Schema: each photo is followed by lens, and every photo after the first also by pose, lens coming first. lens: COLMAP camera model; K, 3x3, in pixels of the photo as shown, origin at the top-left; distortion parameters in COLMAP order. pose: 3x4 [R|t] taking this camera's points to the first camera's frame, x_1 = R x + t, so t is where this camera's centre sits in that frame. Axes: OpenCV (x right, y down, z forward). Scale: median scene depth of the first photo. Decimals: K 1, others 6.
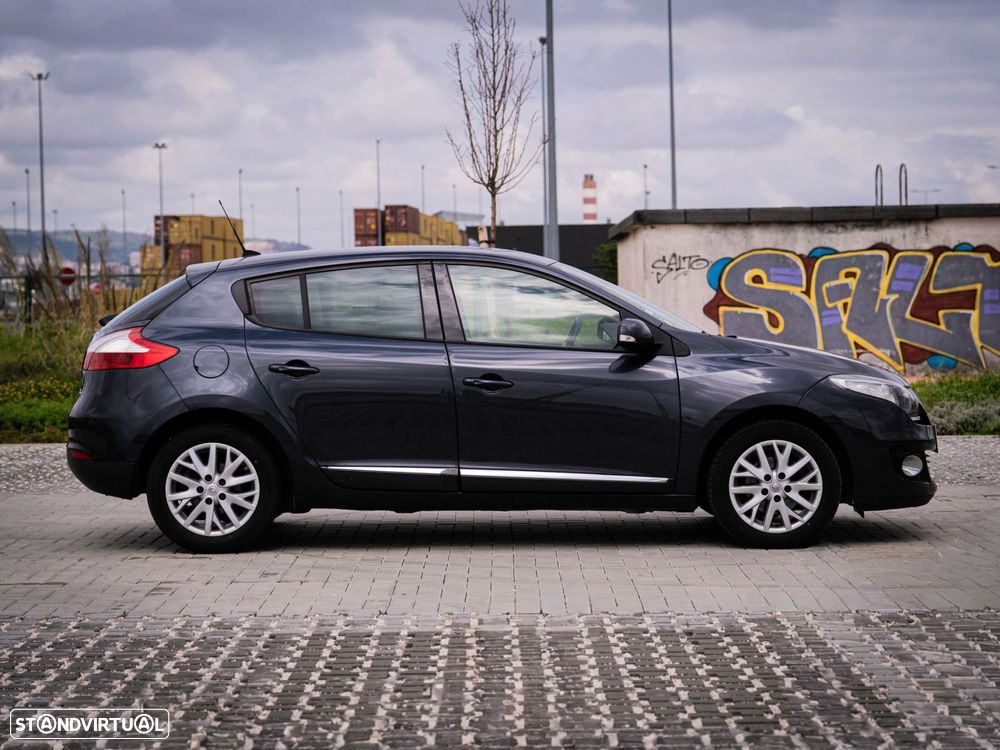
lens RADIAL K [[3149.6, 0, 500.0], [0, 3149.6, 375.0], [0, 0, 1]] dist [0.092462, 0.147001]
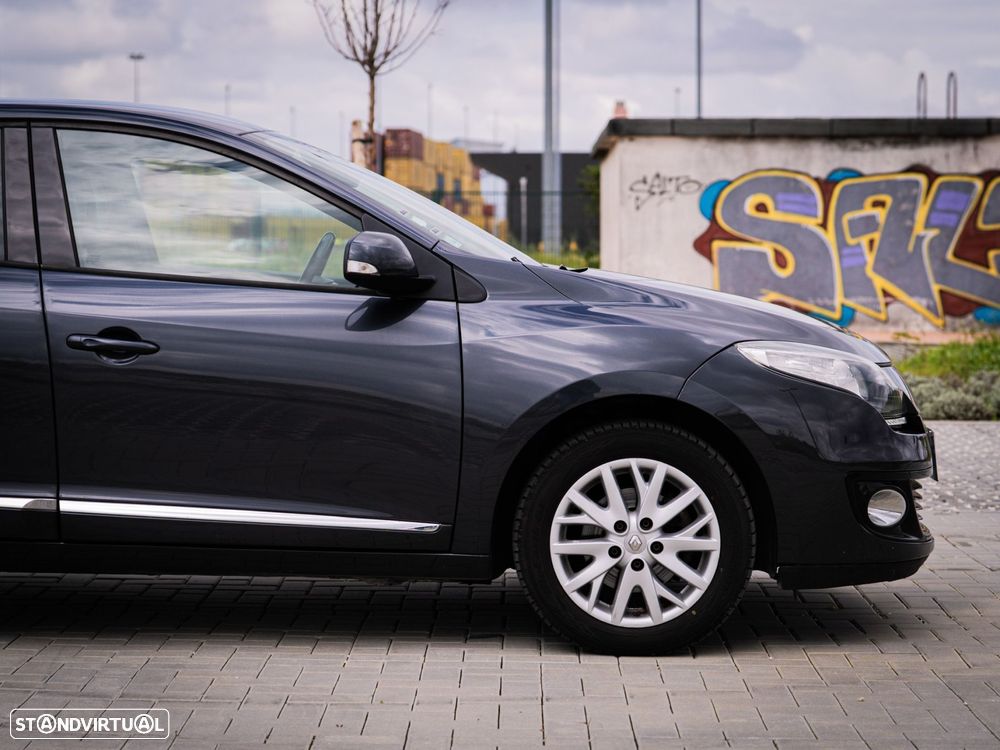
lens RADIAL K [[3149.6, 0, 500.0], [0, 3149.6, 375.0], [0, 0, 1]] dist [0.092462, 0.147001]
pose [[0.999584, 0.019421, -0.021335, 0.044554], [-0.019025, 0.999645, 0.018632, -0.002157], [0.021689, -0.018219, 0.999599, 0.267831]]
